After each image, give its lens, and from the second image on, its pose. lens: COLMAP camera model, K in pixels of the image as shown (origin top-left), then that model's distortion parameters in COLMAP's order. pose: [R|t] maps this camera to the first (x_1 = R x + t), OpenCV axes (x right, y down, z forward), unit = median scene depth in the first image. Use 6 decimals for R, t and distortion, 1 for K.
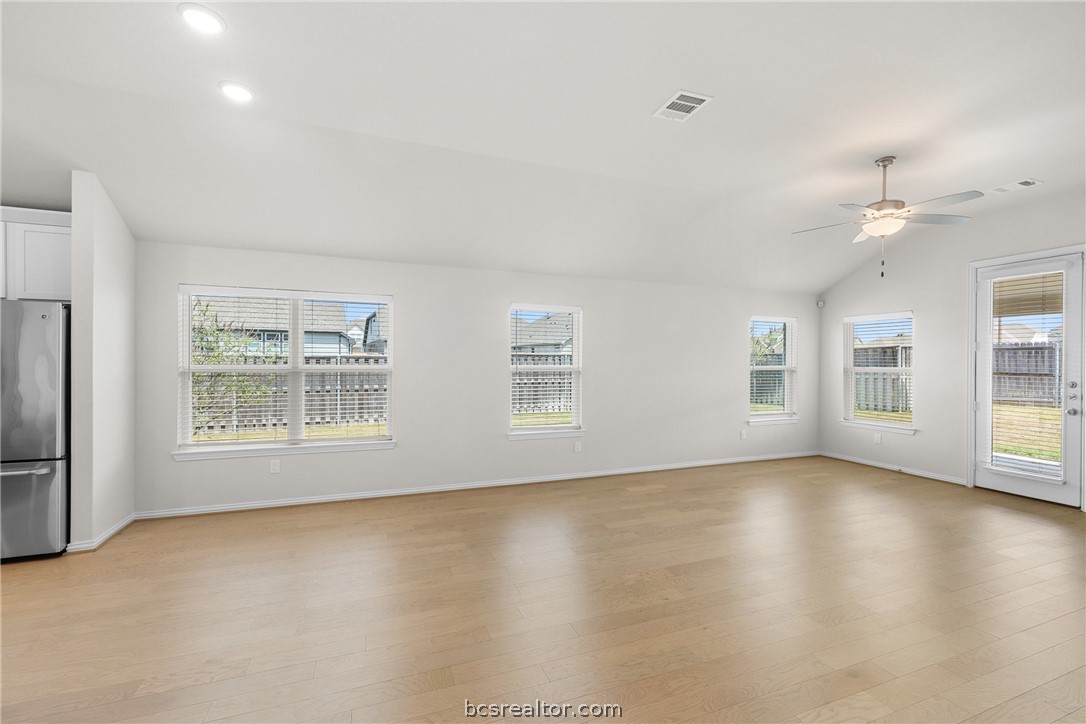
lens RADIAL K [[456.6, 0, 543.4], [0, 456.6, 363.6], [0, 0, 1]] dist [0.002235, -0.000014]
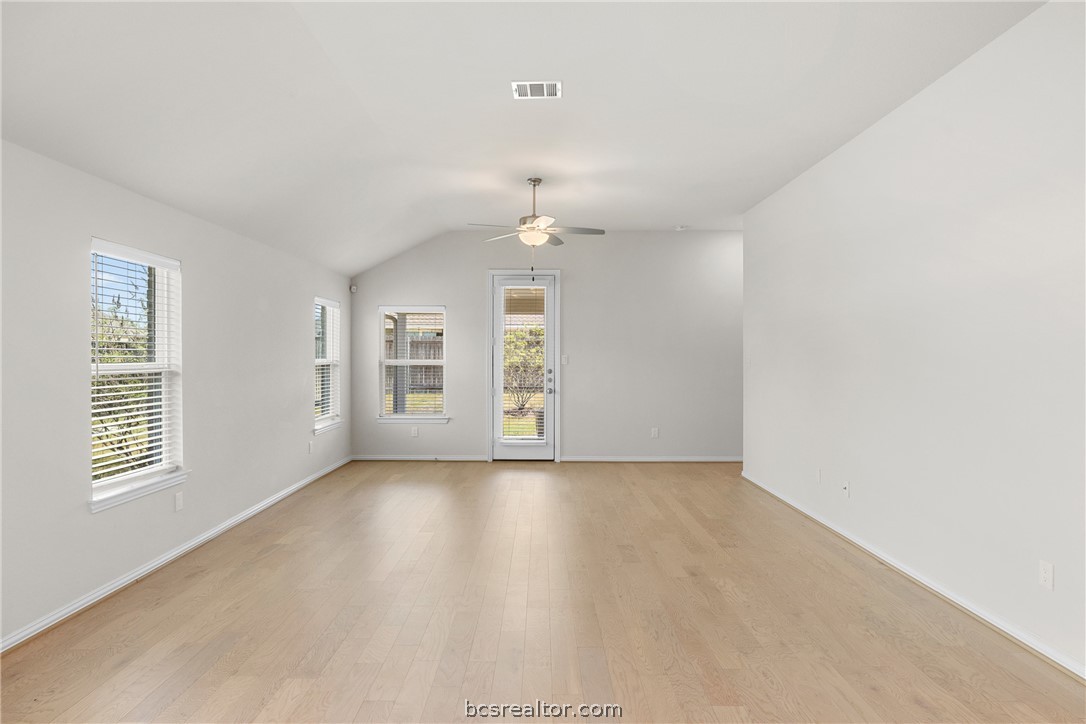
lens RADIAL K [[632.5, 0, 538.2], [0, 632.5, 358.0], [0, 0, 1]] dist [-0.004409, 0.002079]
pose [[0.367540, -0.007086, 0.929981, -0.532012], [0.004296, 0.999973, 0.005921, -0.004004], [-0.929998, 0.001819, 0.367561, 0.290825]]
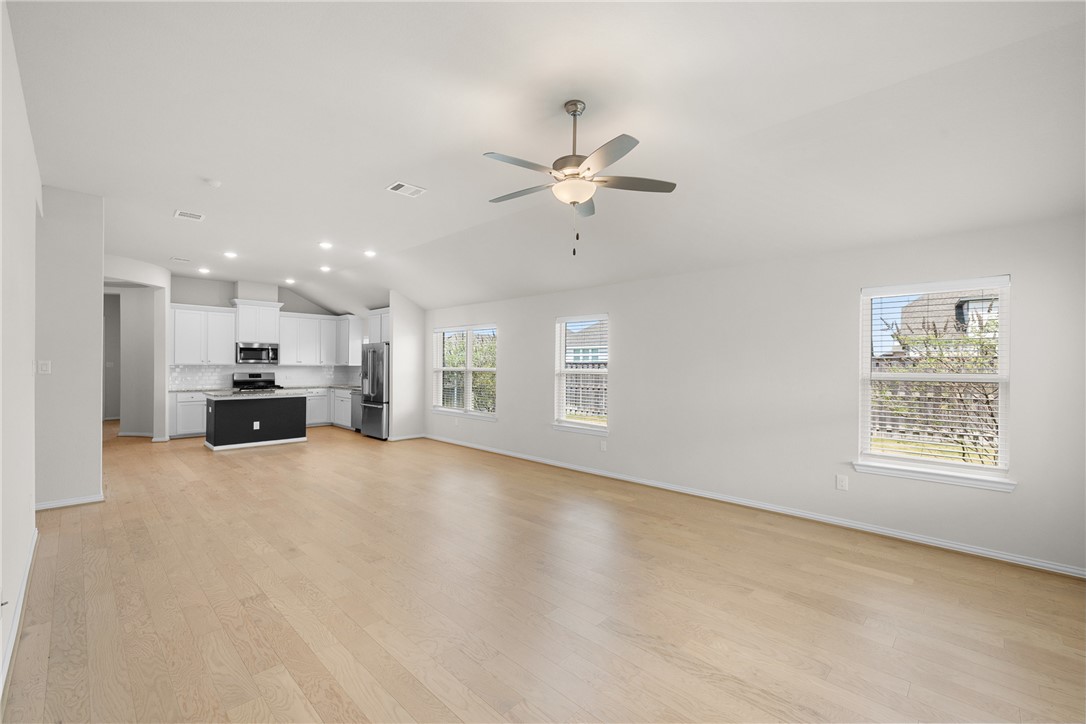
lens RADIAL K [[456.6, 0, 545.7], [0, 456.6, 366.3], [0, 0, 1]] dist [0.002235, -0.000014]
pose [[0.421511, -0.000776, -0.906823, 1.034677], [-0.008795, 0.999949, -0.004944, 0.003285], [0.906781, 0.010060, 0.421483, 0.451974]]
